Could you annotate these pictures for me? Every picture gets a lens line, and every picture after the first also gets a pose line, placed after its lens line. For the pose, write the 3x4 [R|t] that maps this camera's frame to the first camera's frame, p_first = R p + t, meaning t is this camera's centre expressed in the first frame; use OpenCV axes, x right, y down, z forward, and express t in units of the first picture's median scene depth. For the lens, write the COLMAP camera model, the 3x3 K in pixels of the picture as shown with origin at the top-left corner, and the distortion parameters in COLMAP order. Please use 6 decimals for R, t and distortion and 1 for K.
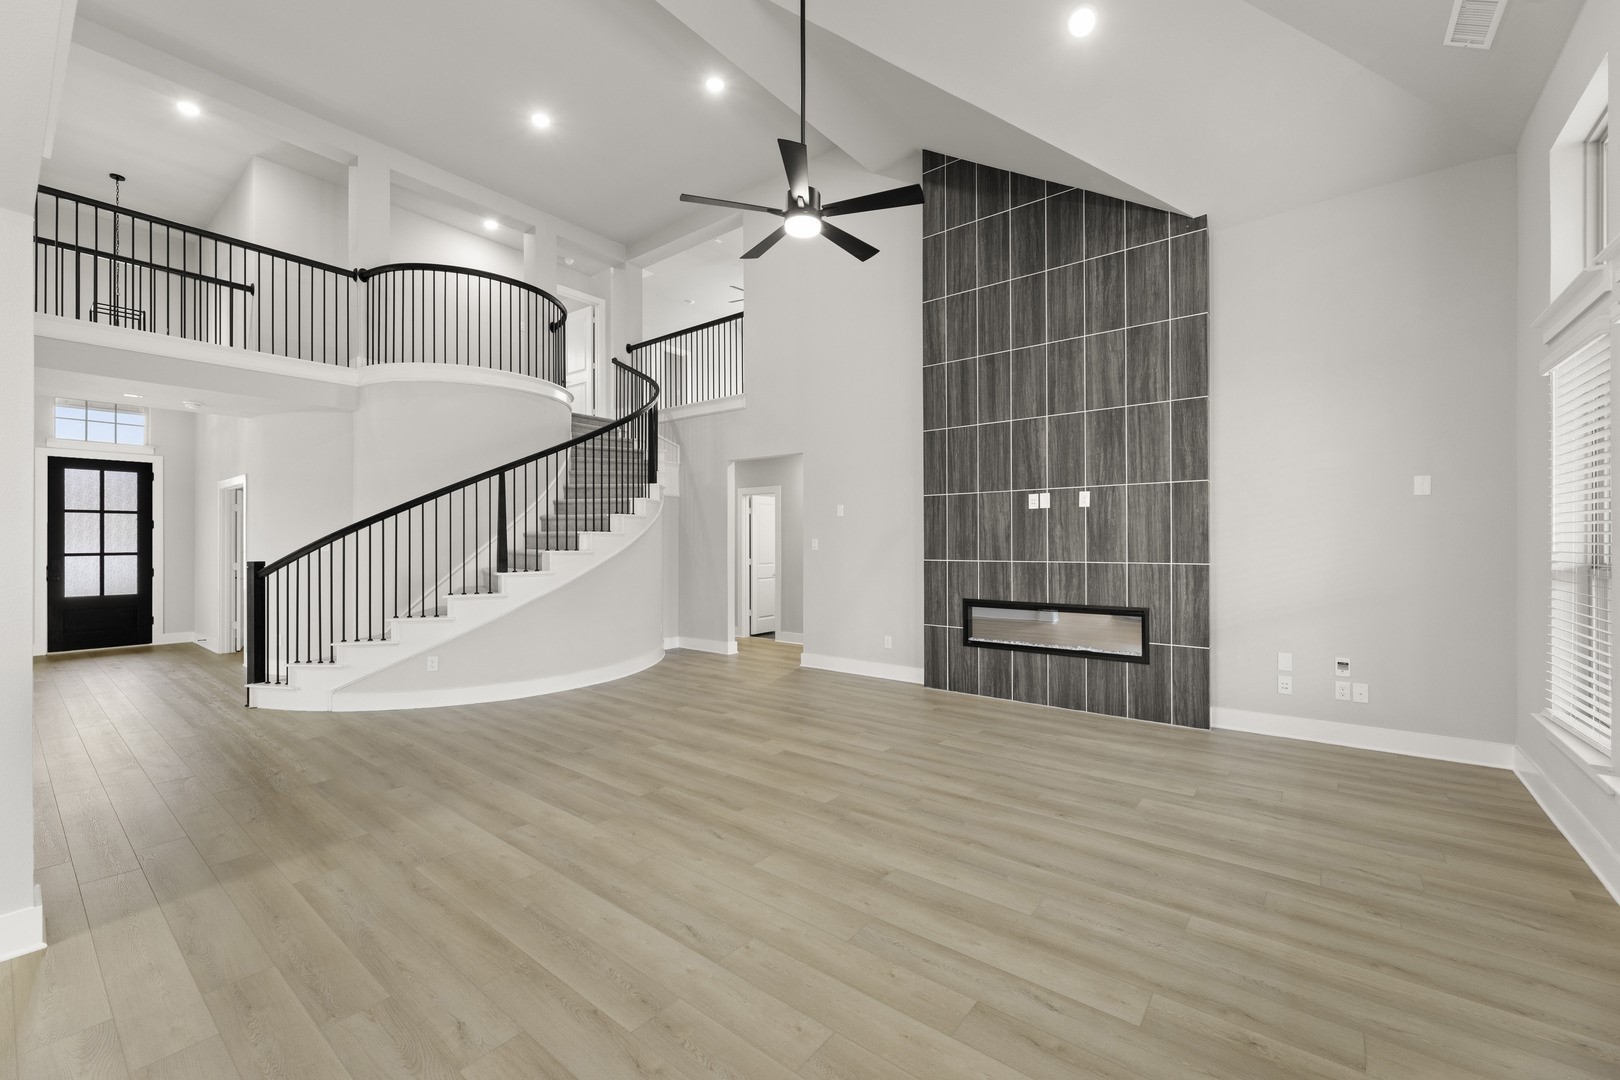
lens RADIAL K [[636.0, 0, 810.0], [0, 636.0, 540.0], [0, 0, 1]] dist [0.000416, 0.000388]
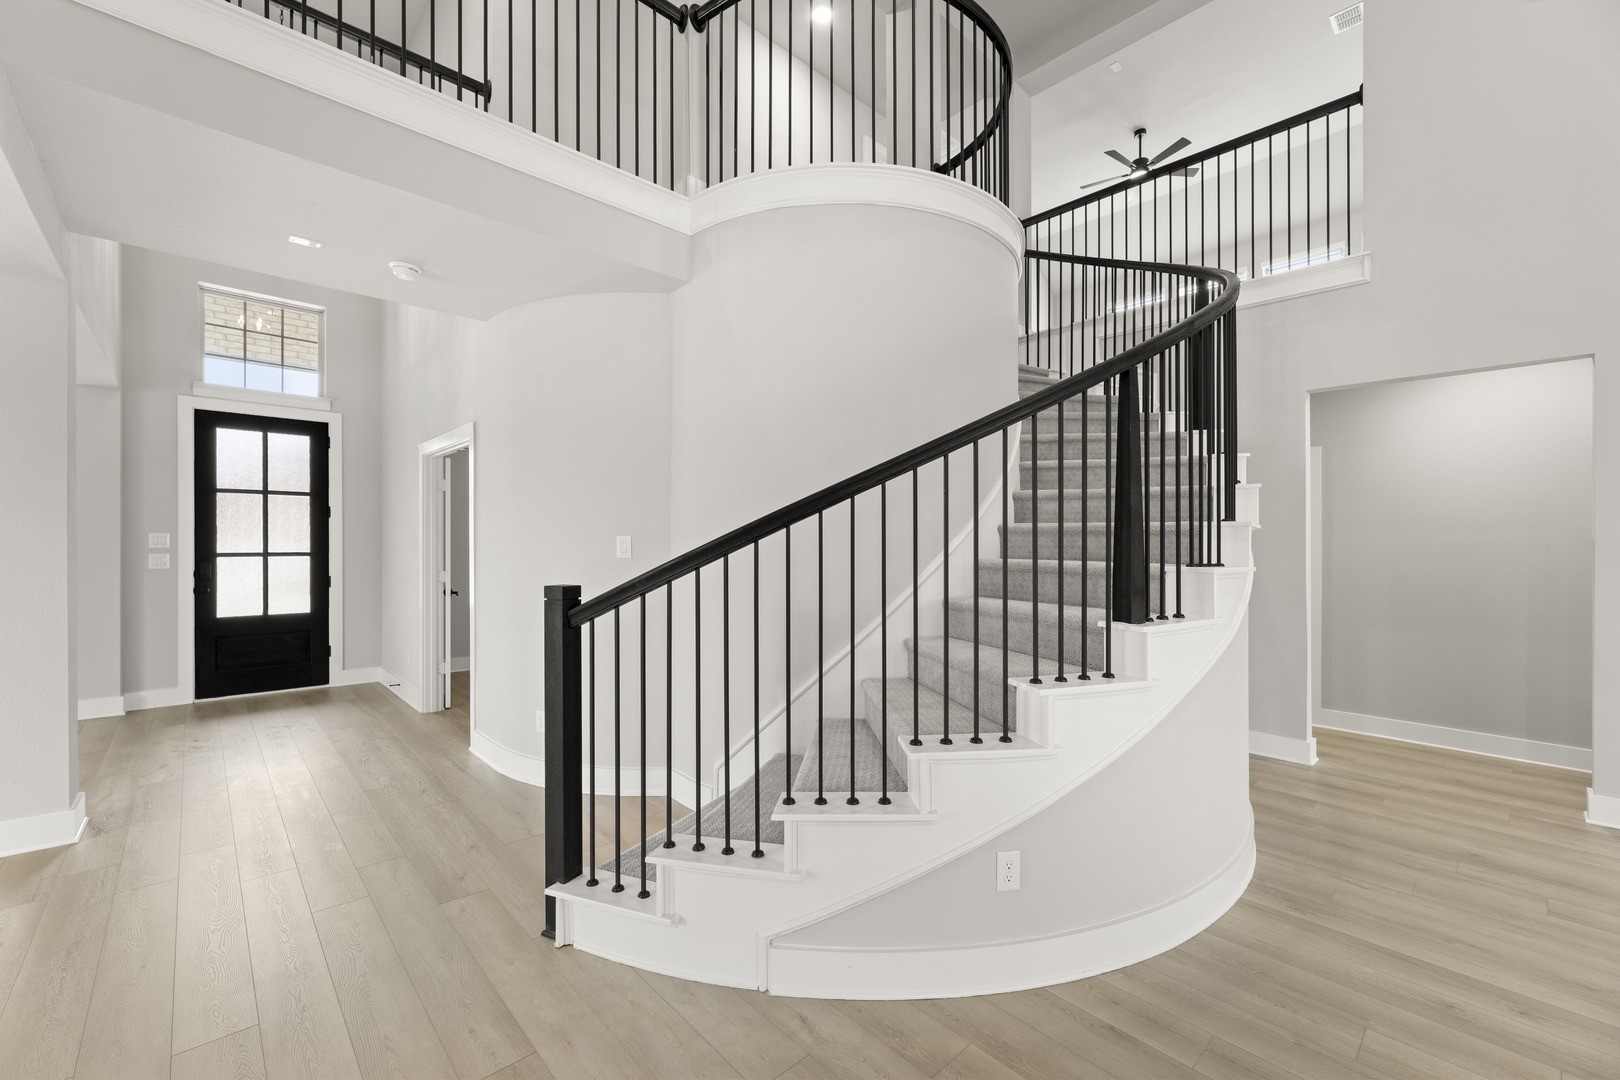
lens RADIAL K [[649.6, 0, 821.0], [0, 649.6, 548.9], [0, 0, 1]] dist [-0.001646, -0.000219]
pose [[0.989591, 0.011143, -0.143474, -0.436929], [-0.009495, 0.999881, 0.012168, 0.002165], [0.143593, -0.010679, 0.989579, 0.411094]]
